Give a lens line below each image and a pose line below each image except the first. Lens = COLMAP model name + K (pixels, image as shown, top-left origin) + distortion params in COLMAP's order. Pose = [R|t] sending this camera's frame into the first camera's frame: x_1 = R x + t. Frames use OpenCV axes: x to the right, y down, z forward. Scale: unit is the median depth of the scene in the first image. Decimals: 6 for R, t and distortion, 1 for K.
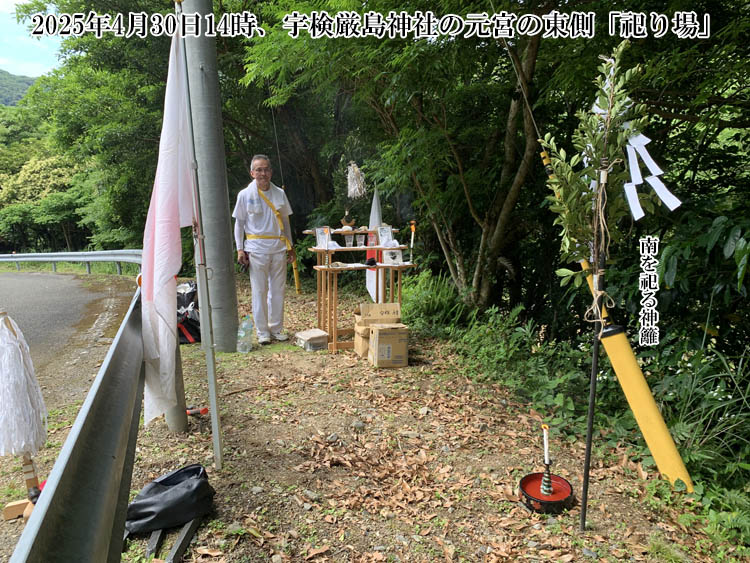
lens RADIAL K [[562.9, 0, 375.6], [0, 562.9, 269.8], [0, 0, 1]] dist [0.043504, -0.003957]
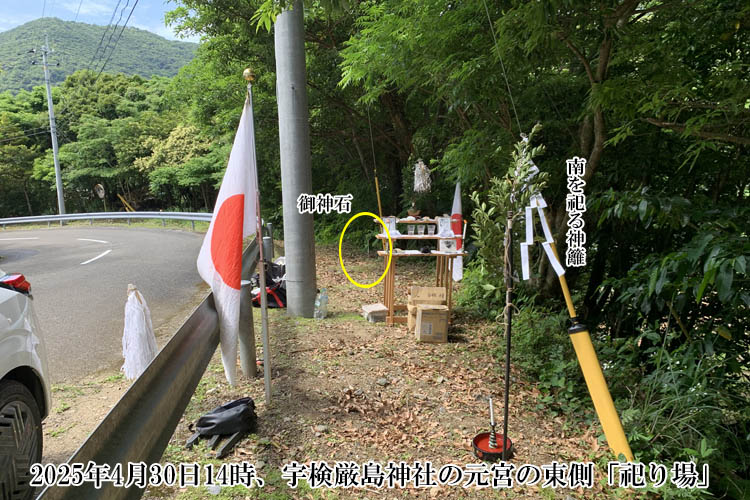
lens RADIAL K [[572.6, 0, 375.0], [0, 572.6, 250.0], [0, 0, 1]] dist [0.088504, -0.000128]
pose [[0.976466, 0.050725, -0.209620, 0.145403], [-0.044956, 0.998470, 0.032199, -0.050120], [0.210933, -0.022017, 0.977253, -0.188582]]
